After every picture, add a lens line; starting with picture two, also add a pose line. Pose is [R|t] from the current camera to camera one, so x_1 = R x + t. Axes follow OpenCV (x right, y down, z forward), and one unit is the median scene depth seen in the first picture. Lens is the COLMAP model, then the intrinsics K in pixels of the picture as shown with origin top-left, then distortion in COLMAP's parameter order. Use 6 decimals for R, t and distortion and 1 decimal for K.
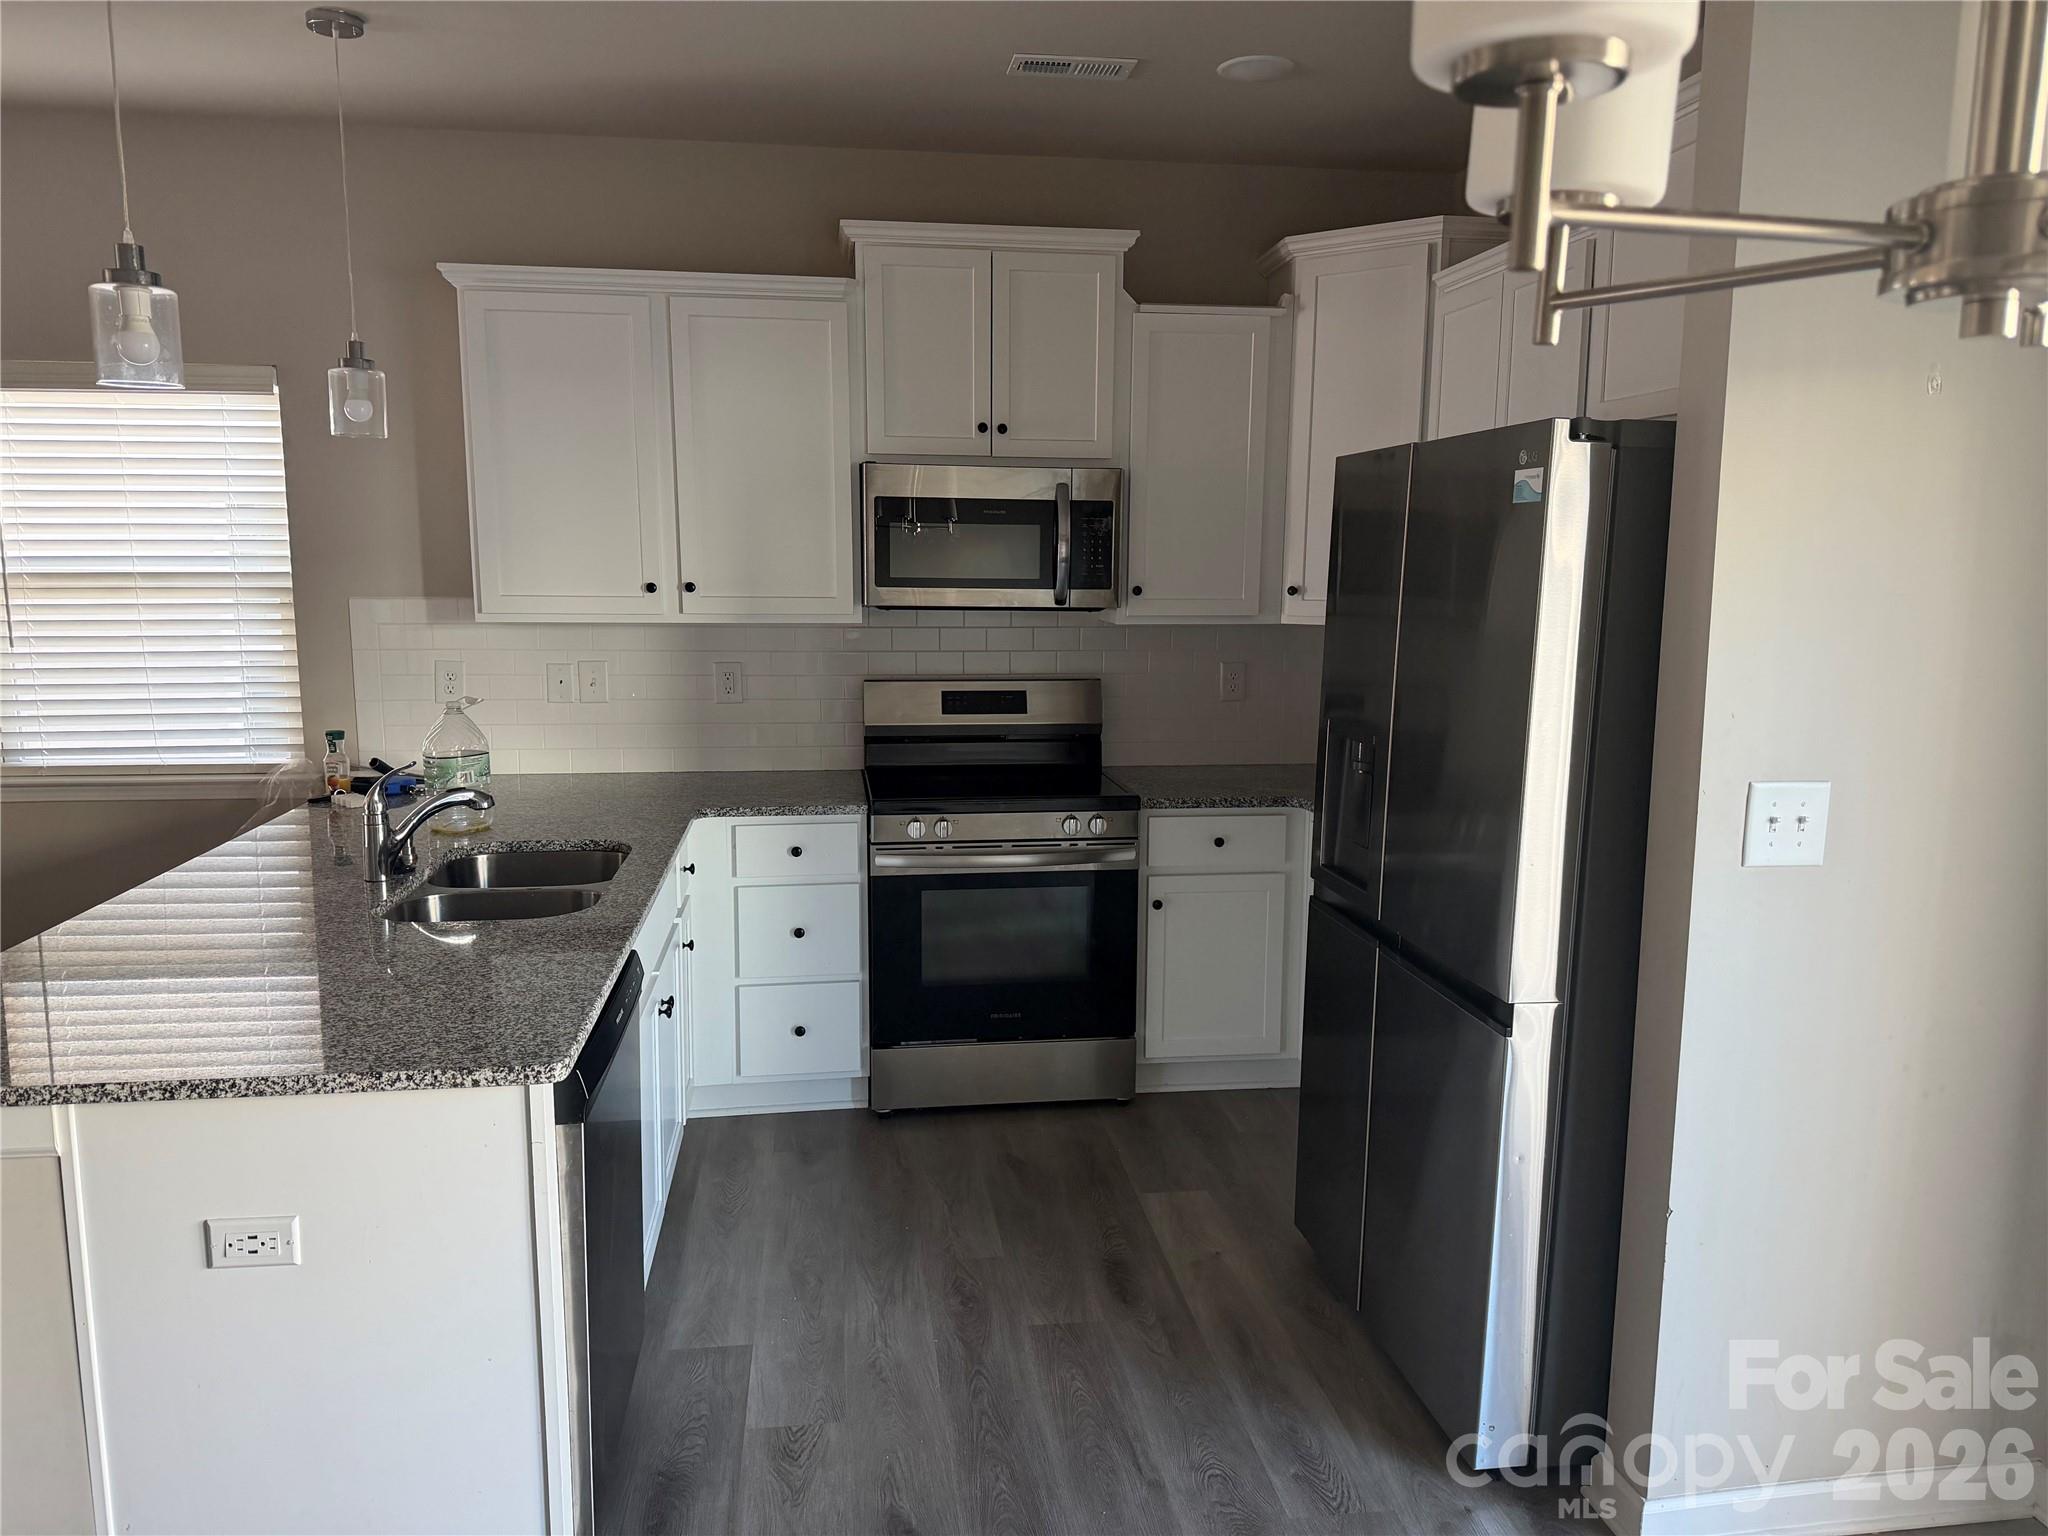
lens RADIAL K [[1447.3, 0, 1031.7], [0, 1447.3, 784.4], [0, 0, 1]] dist [0.023372, -0.039995]
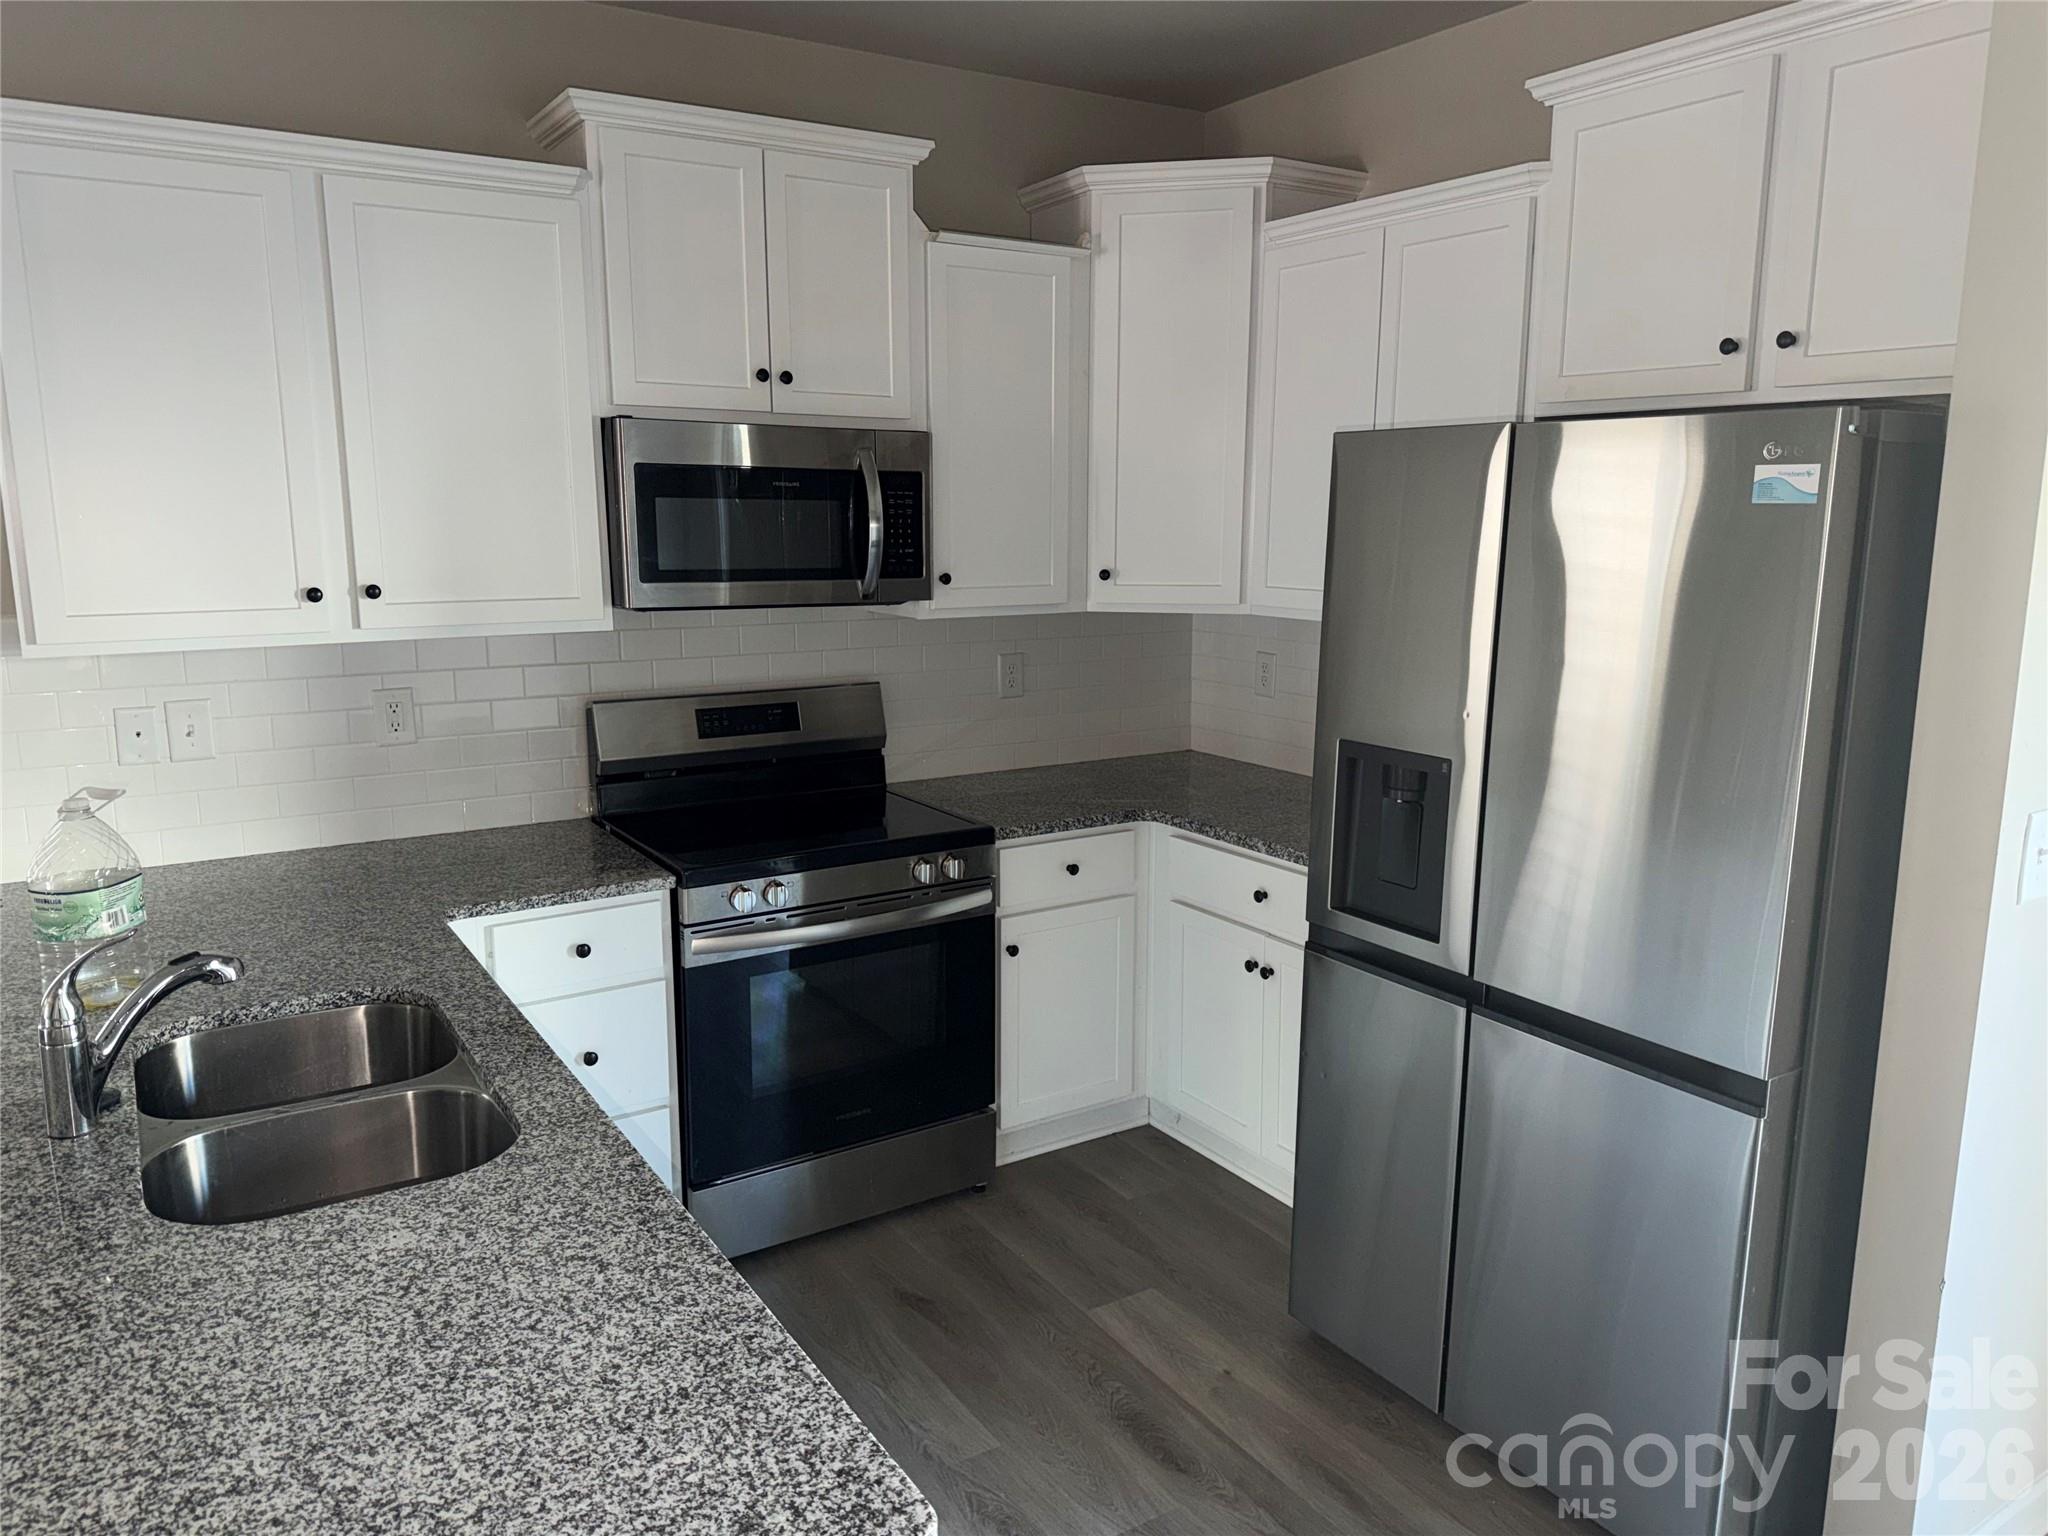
lens RADIAL K [[1447.3, 0, 1025.1], [0, 1447.3, 751.2], [0, 0, 1]] dist [0.023372, -0.039995]
pose [[0.903903, -0.076678, 0.420809, -0.252795], [0.068972, 0.997055, 0.033528, -0.061179], [-0.422141, -0.001282, 0.906529, 0.231920]]
